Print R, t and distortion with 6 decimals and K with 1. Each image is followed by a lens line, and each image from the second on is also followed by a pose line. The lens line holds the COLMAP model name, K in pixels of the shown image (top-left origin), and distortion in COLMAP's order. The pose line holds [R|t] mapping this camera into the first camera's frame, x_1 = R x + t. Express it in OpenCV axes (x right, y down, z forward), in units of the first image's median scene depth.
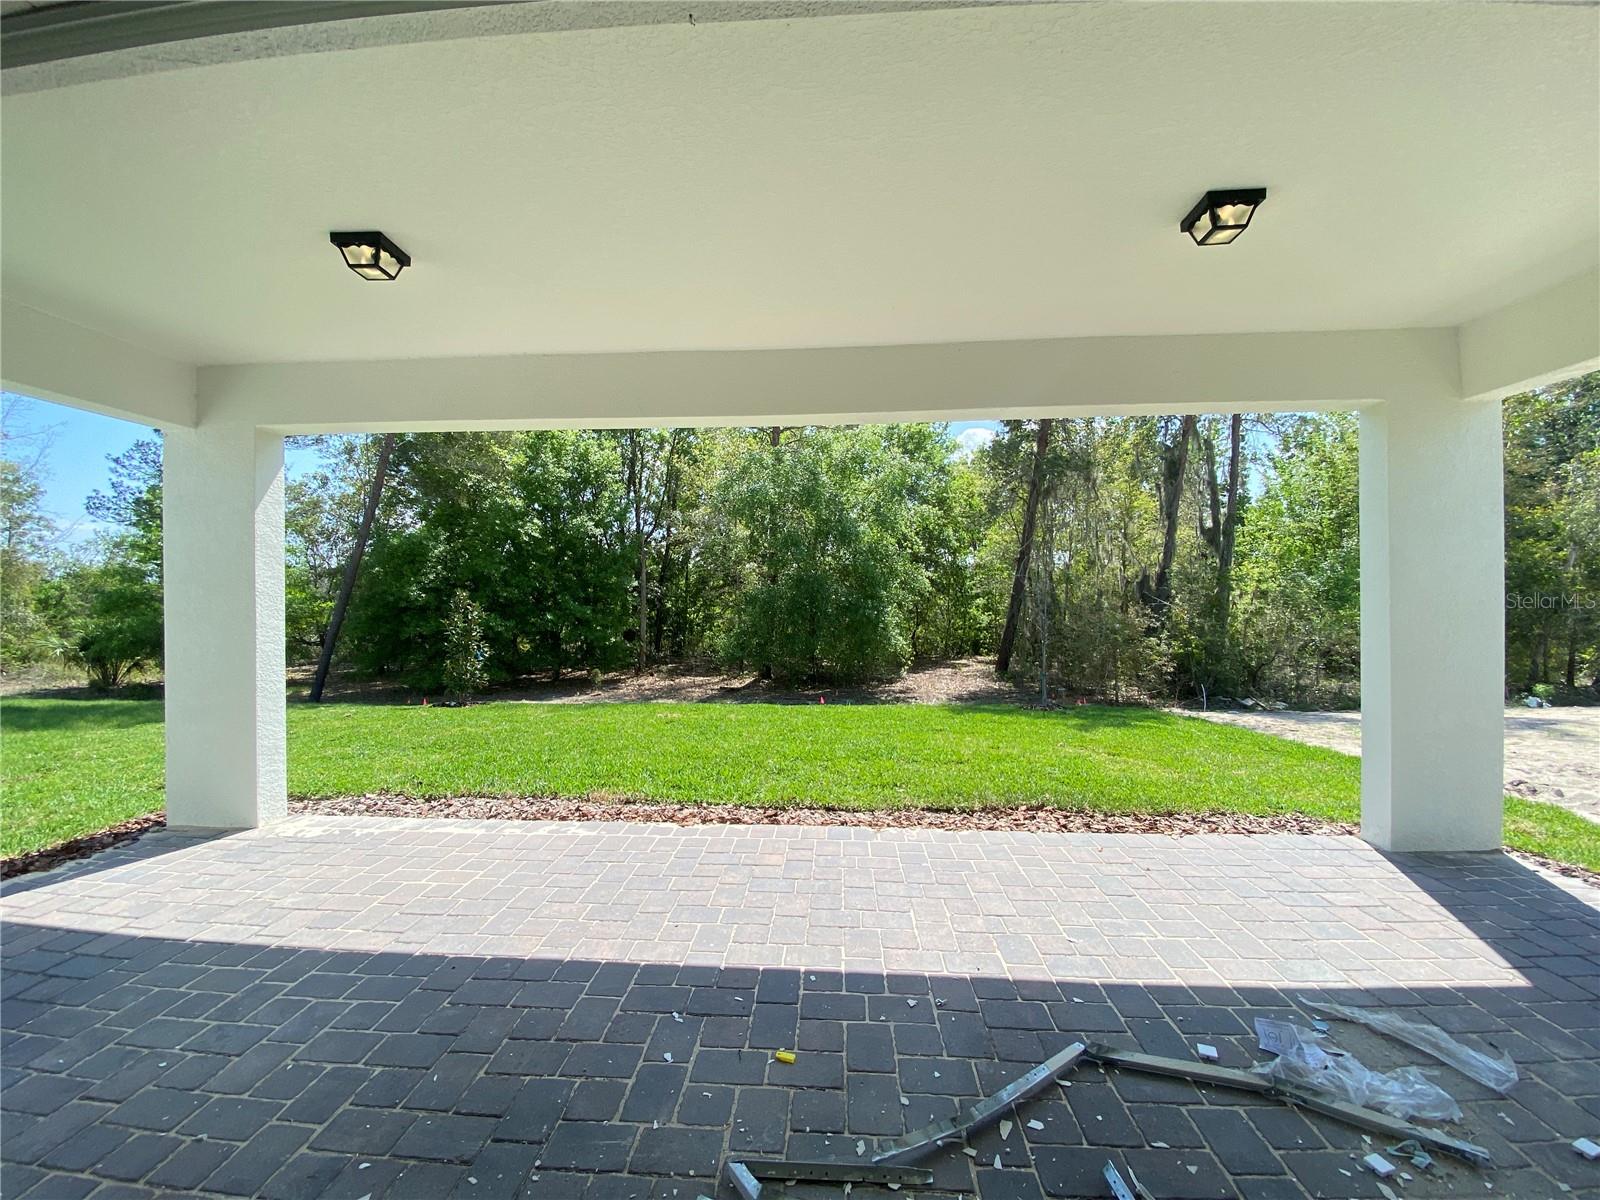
lens RADIAL K [[651.2, 0, 786.0], [0, 651.2, 592.0], [0, 0, 1]] dist [0.004274, -0.006419]
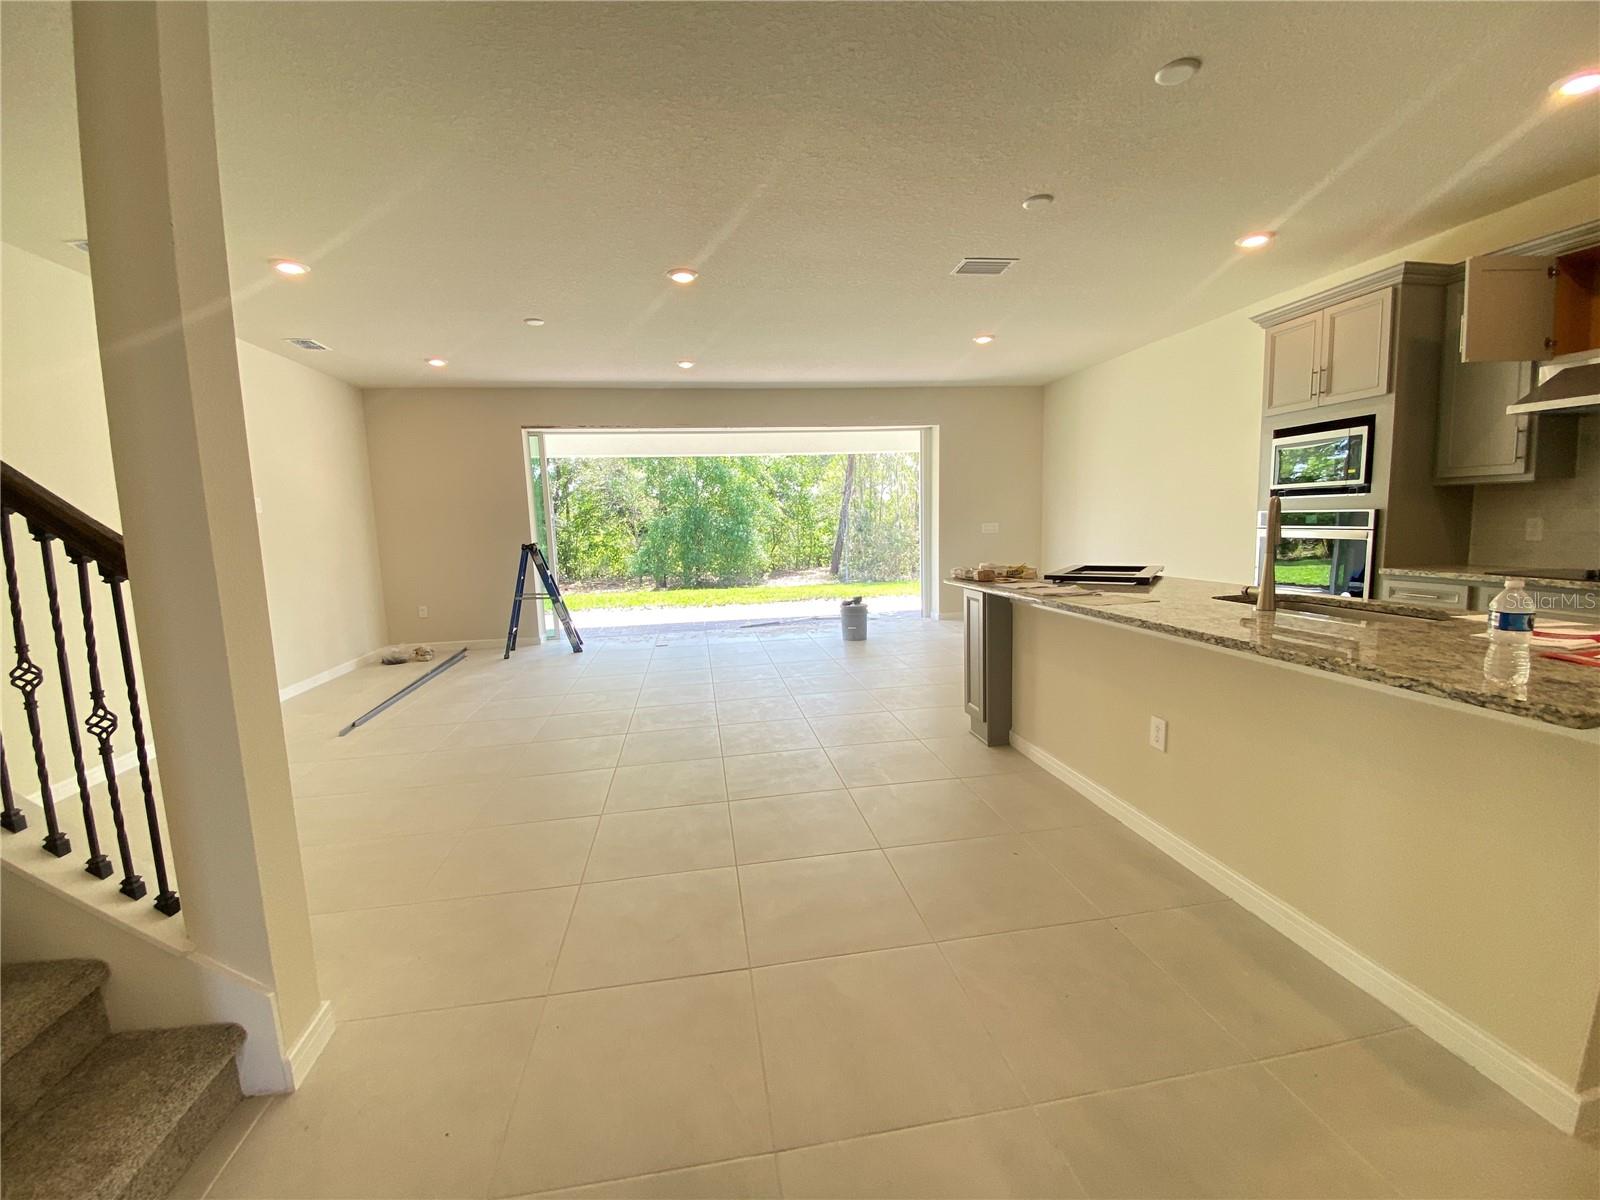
lens RADIAL K [[647.5, 0, 801.0], [0, 647.5, 611.2], [0, 0, 1]] dist [-0.003187, -0.000393]
pose [[0.970315, -0.061288, 0.233950, -0.072704], [0.028301, 0.989486, 0.141835, 0.001836], [-0.240183, -0.131004, 0.961847, -0.350563]]
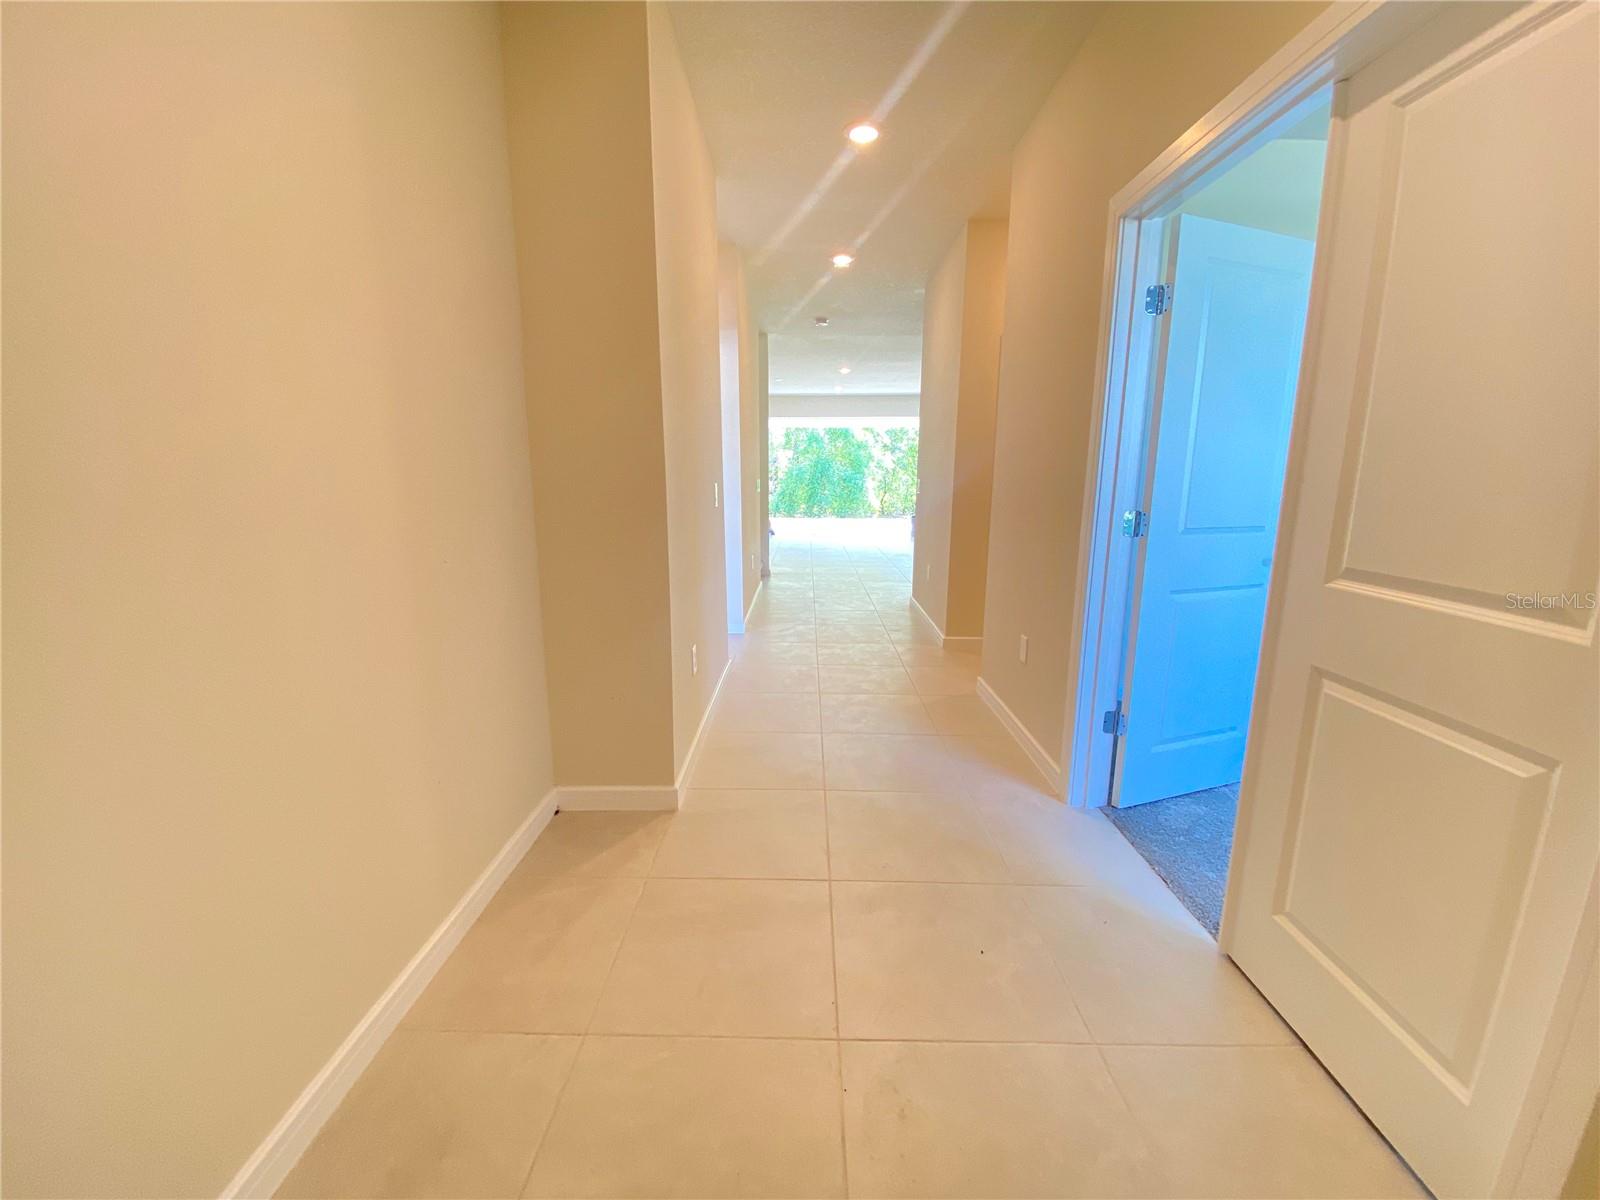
lens RADIAL K [[651.2, 0, 800.4], [0, 651.2, 599.6], [0, 0, 1]] dist [0.004274, -0.006419]
pose [[0.997646, -0.012147, 0.067486, -0.126724], [-0.001431, 0.980283, 0.197594, -0.001569], [-0.068555, -0.197226, 0.977958, -0.661942]]
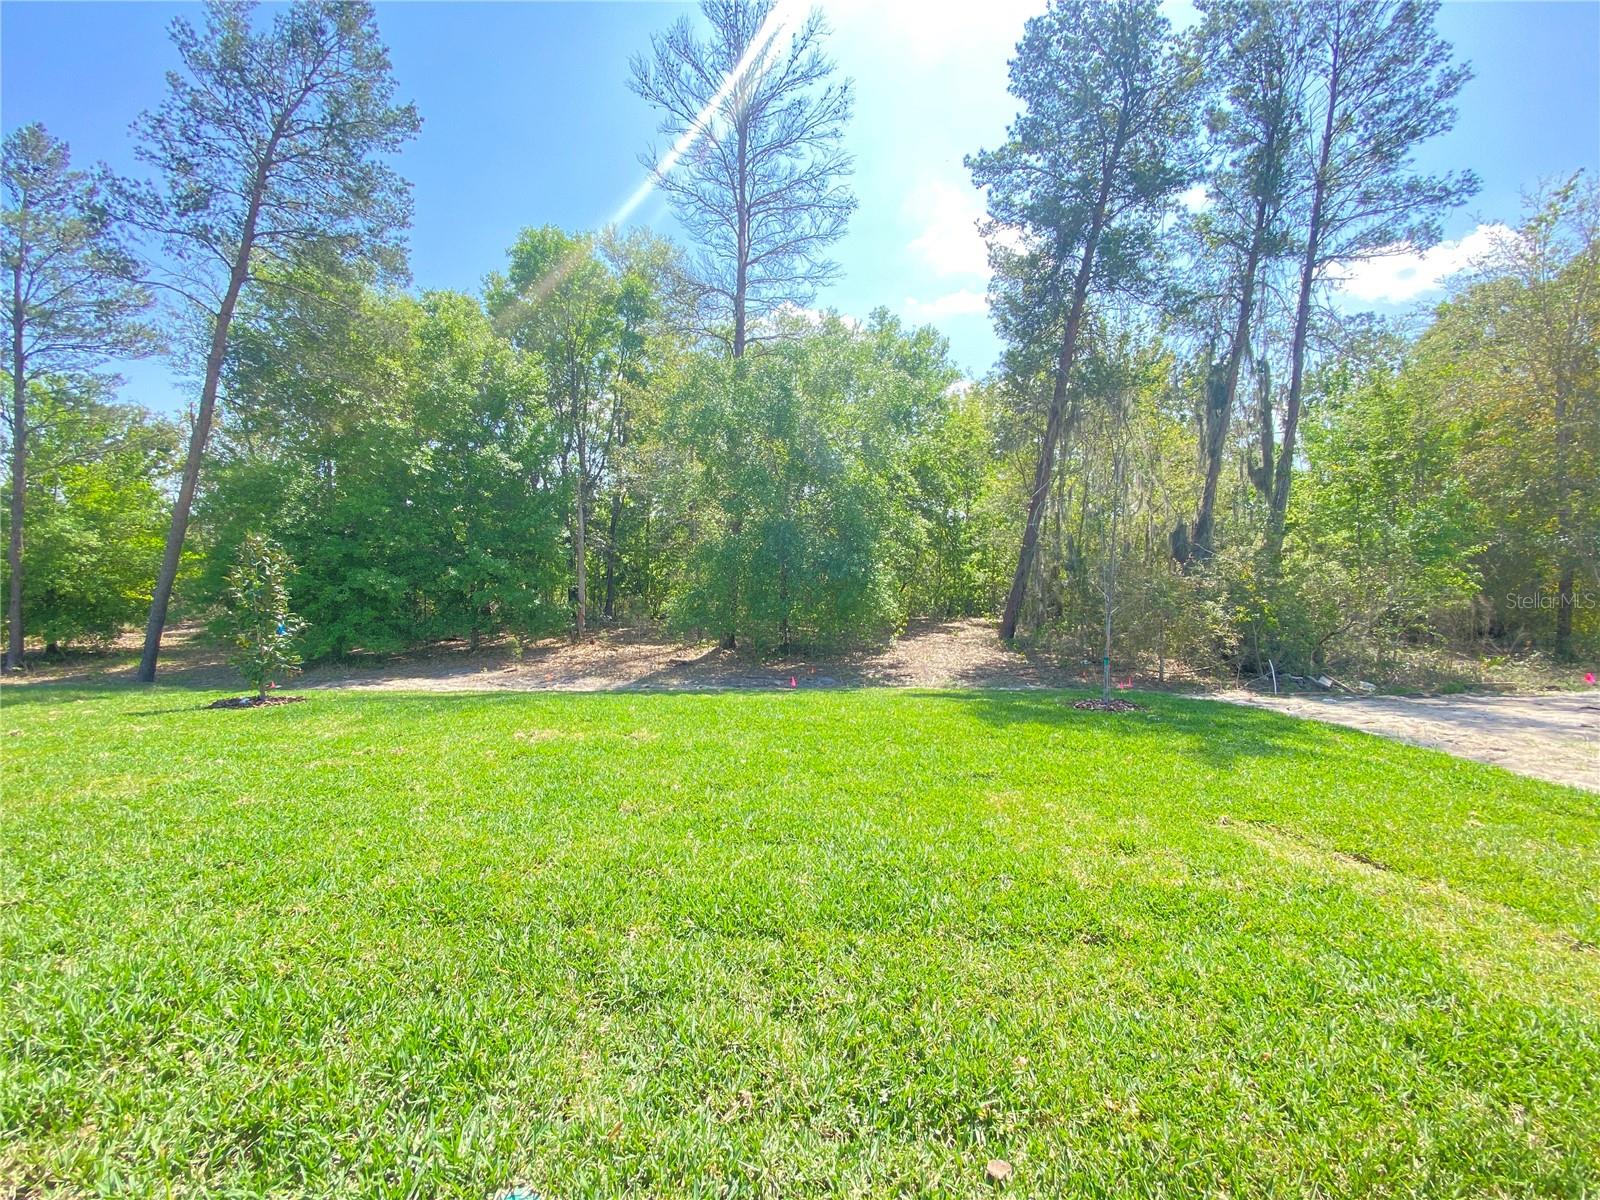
lens RADIAL K [[651.2, 0, 799.7], [0, 651.2, 598.3], [0, 0, 1]] dist [0.004274, -0.006419]
pose [[0.998695, 0.000251, 0.051066, 0.017896], [-0.004131, 0.997107, 0.075900, 0.006489], [-0.050899, -0.076012, 0.995807, 0.178175]]
